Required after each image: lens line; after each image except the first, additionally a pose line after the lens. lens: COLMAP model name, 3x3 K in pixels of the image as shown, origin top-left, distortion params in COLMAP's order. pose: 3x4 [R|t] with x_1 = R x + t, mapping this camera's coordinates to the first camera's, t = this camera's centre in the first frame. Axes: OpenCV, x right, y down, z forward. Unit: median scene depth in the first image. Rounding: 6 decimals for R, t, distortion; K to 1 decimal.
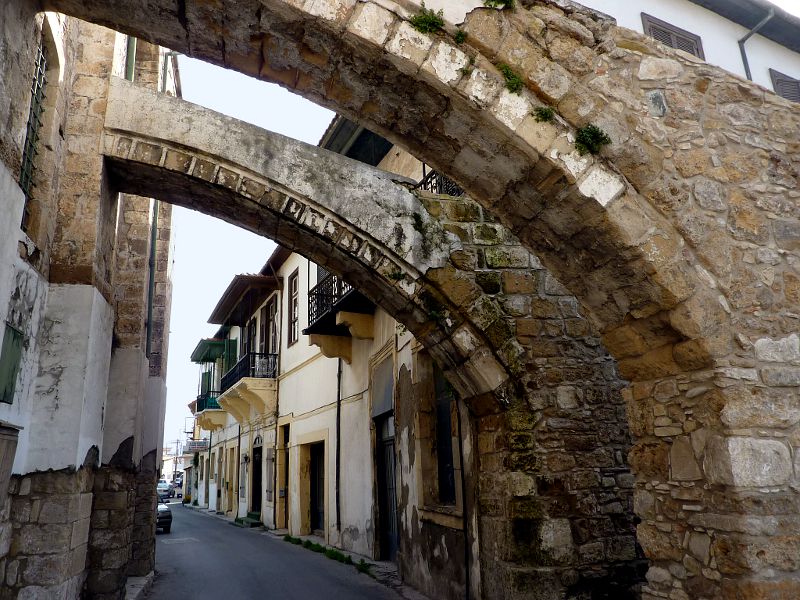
lens RADIAL K [[595.6, 0, 400.1], [0, 595.6, 298.0], [0, 0, 1]] dist [-0.023528, -0.002920]
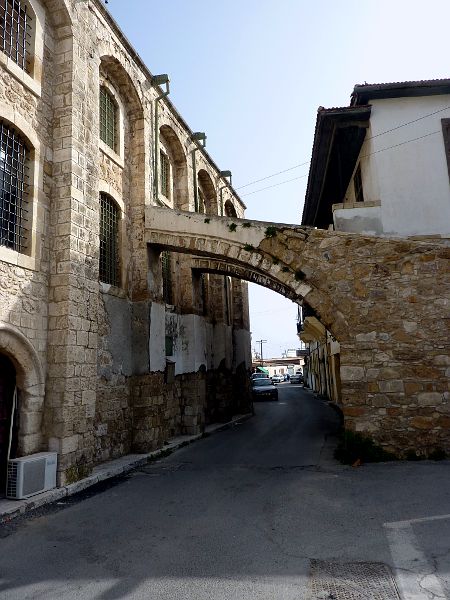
lens RADIAL K [[446.7, 0, 224.5], [0, 446.7, 300.2], [0, 0, 1]] dist [-0.023528, -0.002920]
pose [[0.849977, -0.078003, -0.521014, 1.202821], [0.149438, 0.984054, 0.096464, -0.421580], [0.505181, -0.159851, 0.848080, -1.261866]]
